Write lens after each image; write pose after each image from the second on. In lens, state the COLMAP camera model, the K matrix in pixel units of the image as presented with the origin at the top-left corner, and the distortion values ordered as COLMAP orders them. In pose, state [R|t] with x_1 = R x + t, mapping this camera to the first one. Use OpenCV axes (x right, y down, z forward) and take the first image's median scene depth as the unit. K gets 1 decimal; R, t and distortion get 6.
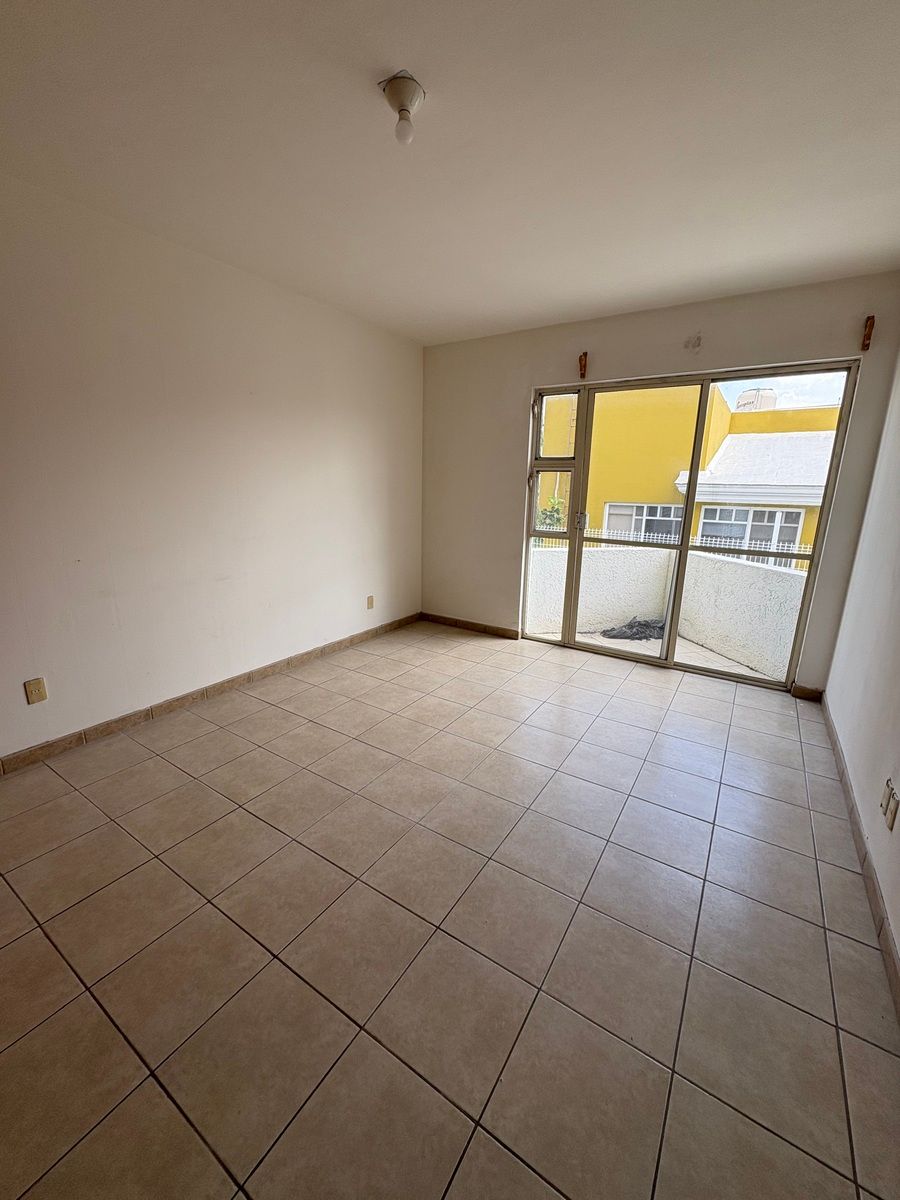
lens RADIAL K [[481.5, 0, 439.5], [0, 481.5, 601.0], [0, 0, 1]] dist [-0.014528, 0.001611]
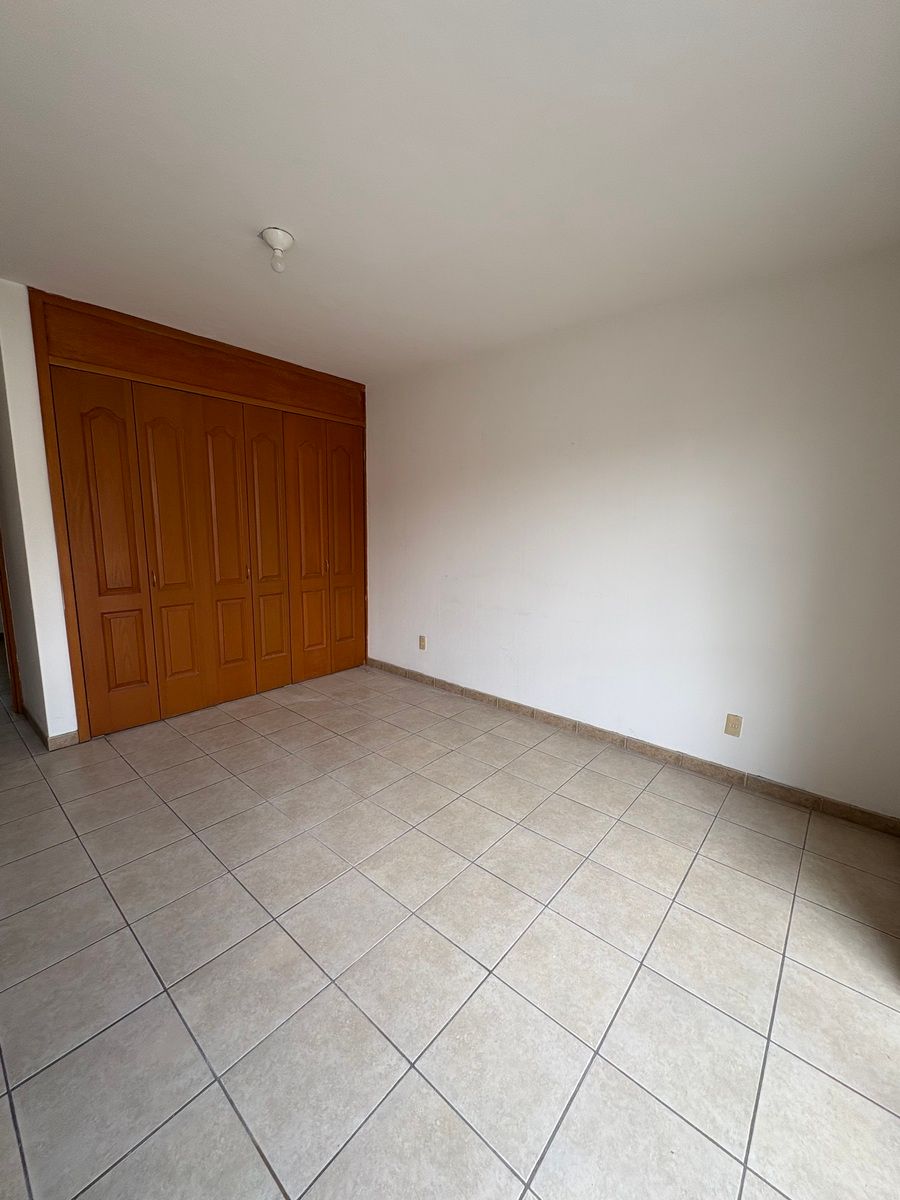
lens RADIAL K [[481.5, 0, 461.9], [0, 481.5, 599.1], [0, 0, 1]] dist [-0.014528, 0.001611]
pose [[-0.117042, 0.132731, -0.984217, 0.659775], [-0.261870, 0.951831, 0.159504, -0.216994], [0.957980, 0.276405, -0.076646, 0.936655]]
